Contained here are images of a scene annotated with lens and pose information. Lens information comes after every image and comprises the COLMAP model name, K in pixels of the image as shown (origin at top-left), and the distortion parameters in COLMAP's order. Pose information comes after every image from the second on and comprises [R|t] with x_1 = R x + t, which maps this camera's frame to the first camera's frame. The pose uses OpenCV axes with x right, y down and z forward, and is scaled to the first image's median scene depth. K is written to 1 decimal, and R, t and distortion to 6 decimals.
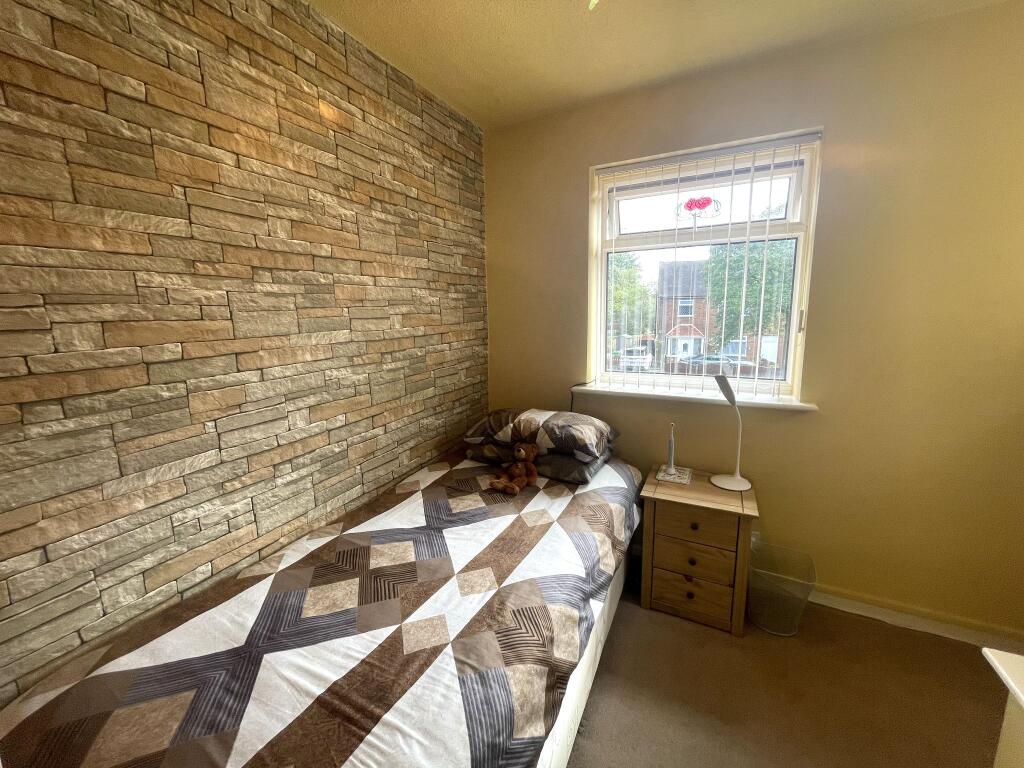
lens RADIAL K [[413.9, 0, 511.3], [0, 413.9, 374.3], [0, 0, 1]] dist [-0.004011, 0.000336]
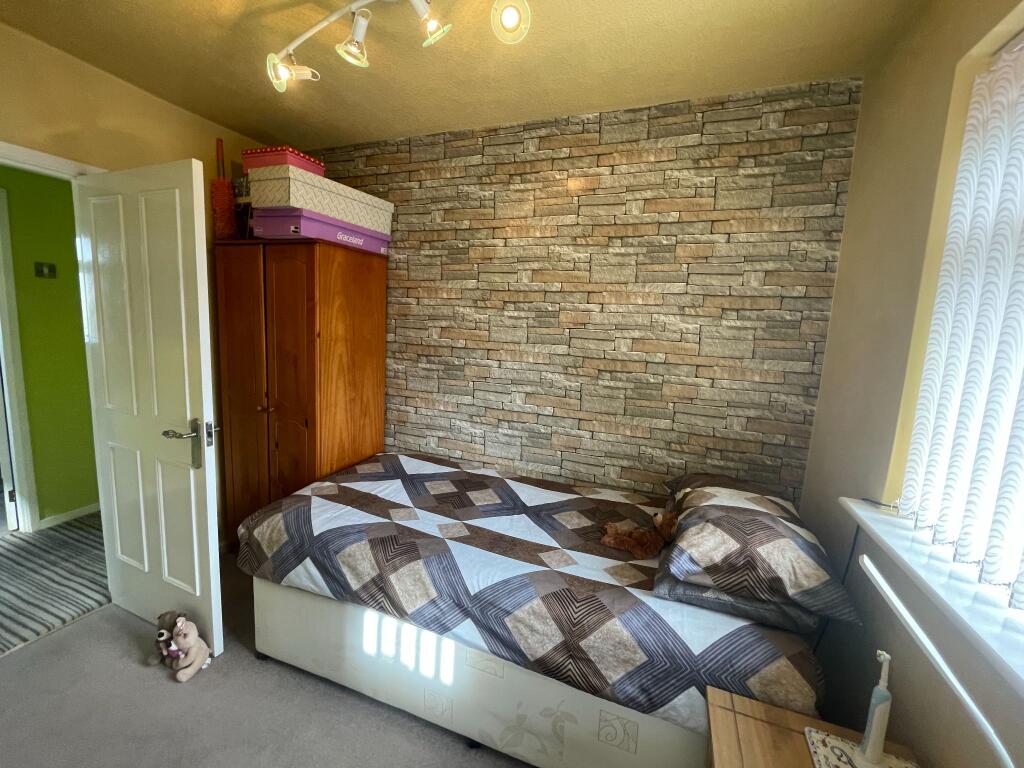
lens RADIAL K [[413.9, 0, 510.0], [0, 413.9, 374.0], [0, 0, 1]] dist [-0.004011, 0.000336]
pose [[0.097870, 0.154674, -0.983106, 0.769713], [-0.200198, 0.970714, 0.132794, -0.138396], [0.974855, 0.183820, 0.125969, 0.593791]]
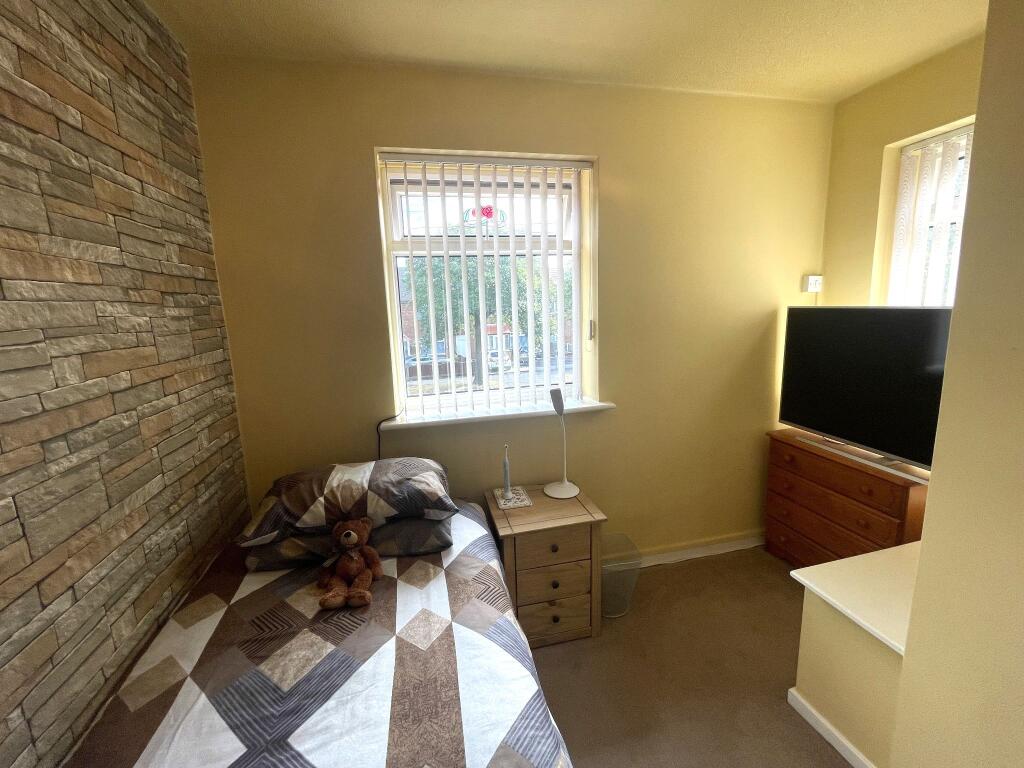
lens RADIAL K [[413.9, 0, 513.8], [0, 413.9, 373.4], [0, 0, 1]] dist [-0.004011, 0.000336]
pose [[0.765150, -0.114729, 0.633548, -0.183717], [0.122819, 0.991935, 0.031298, -0.074230], [-0.632029, 0.053864, 0.773070, 0.285496]]
